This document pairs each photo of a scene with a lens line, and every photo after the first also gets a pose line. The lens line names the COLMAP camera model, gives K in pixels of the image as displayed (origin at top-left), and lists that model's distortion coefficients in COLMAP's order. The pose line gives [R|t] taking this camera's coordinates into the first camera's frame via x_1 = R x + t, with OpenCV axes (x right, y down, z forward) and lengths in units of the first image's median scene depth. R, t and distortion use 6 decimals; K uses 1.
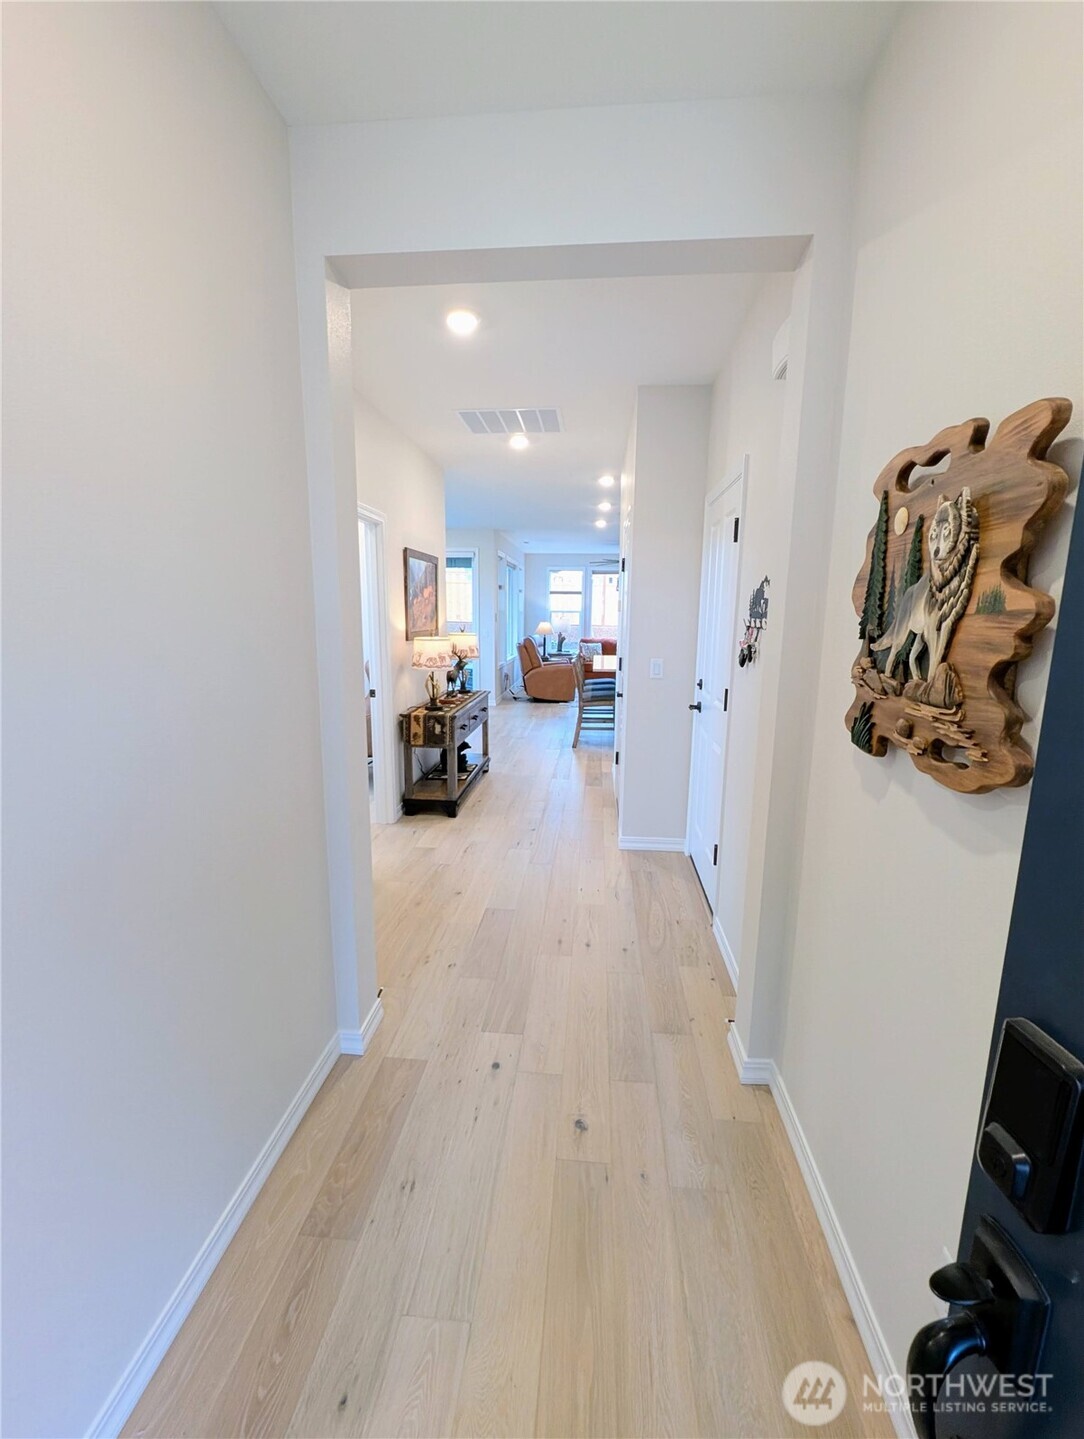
lens RADIAL K [[593.0, 0, 539.2], [0, 593.0, 721.9], [0, 0, 1]] dist [0.000336, -0.001133]
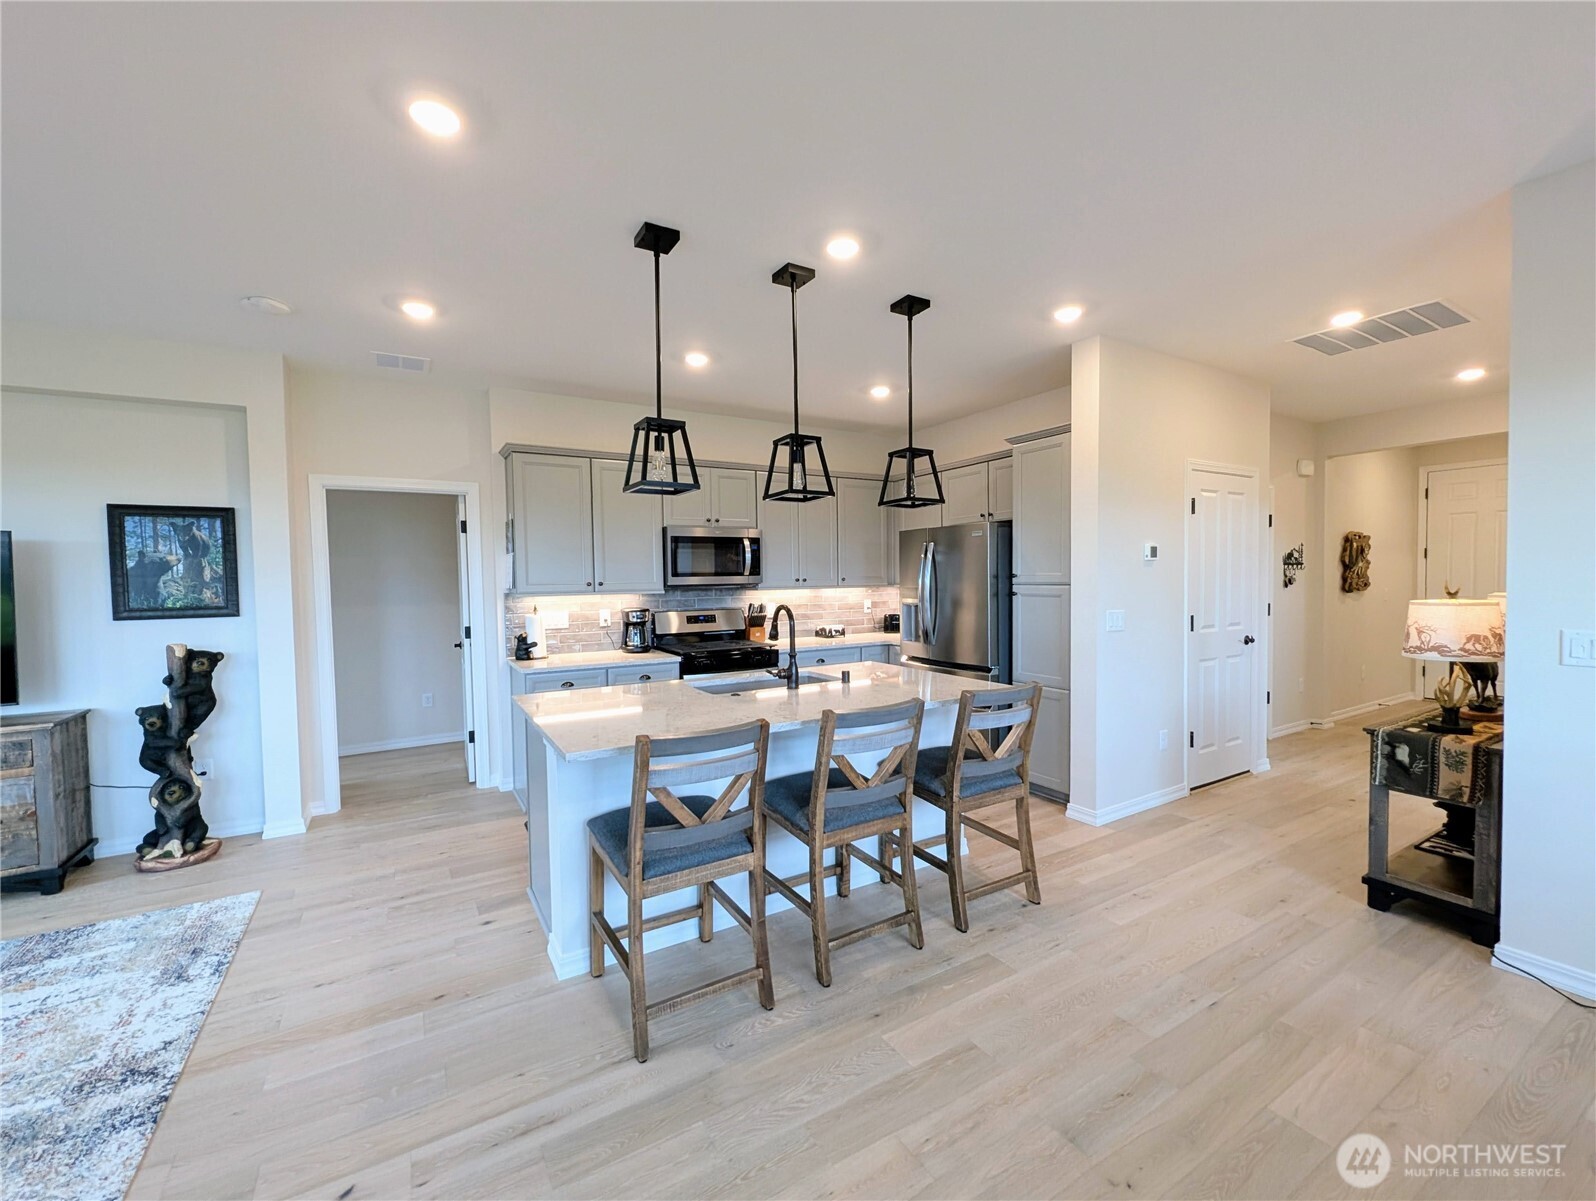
lens RADIAL K [[657.7, 0, 796.1], [0, 657.7, 600.2], [0, 0, 1]] dist [0.000336, -0.001133]
pose [[-0.590483, -0.026736, 0.806607, -0.234546], [0.155771, 0.976882, 0.146414, -0.296267], [-0.791875, 0.212101, -0.572667, 1.657314]]
